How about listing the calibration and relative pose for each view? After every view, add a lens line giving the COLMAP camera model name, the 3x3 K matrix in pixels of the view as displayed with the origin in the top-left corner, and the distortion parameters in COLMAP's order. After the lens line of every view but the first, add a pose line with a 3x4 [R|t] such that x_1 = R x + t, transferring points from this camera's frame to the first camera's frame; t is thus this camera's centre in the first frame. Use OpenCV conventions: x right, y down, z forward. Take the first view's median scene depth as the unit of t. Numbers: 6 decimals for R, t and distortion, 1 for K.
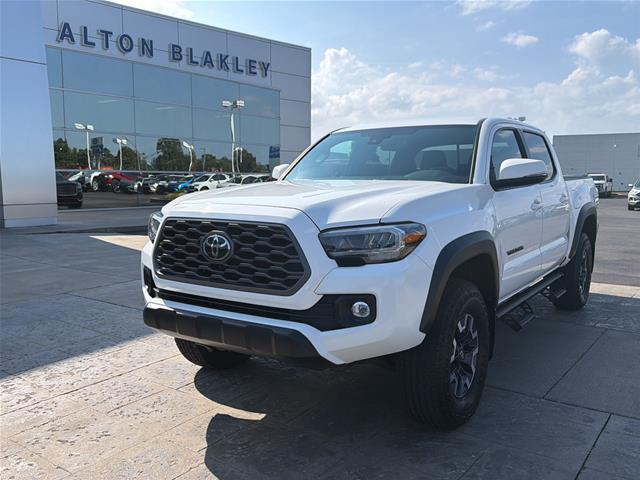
lens RADIAL K [[566.5, 0, 320.5], [0, 566.5, 241.0], [0, 0, 1]] dist [0.117300, -0.228820]
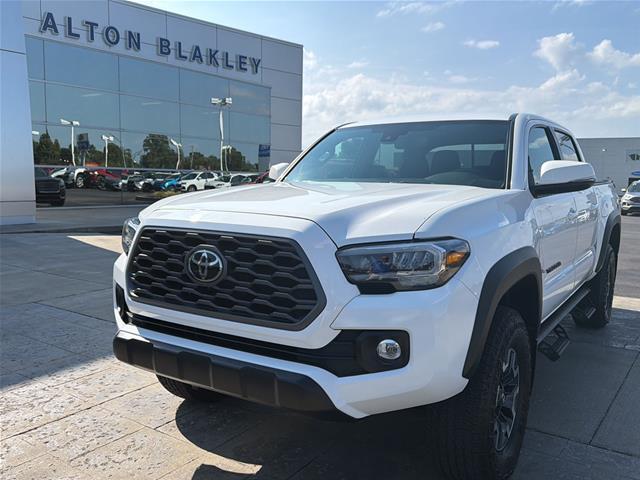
lens RADIAL K [[566.5, 0, 320.5], [0, 566.5, 241.0], [0, 0, 1]] dist [0.117300, -0.228820]
pose [[0.999686, 0.012117, 0.021939, -0.028891], [-0.012122, 0.999927, 0.000064, -0.018788], [-0.021936, -0.000330, 0.999759, 0.147167]]
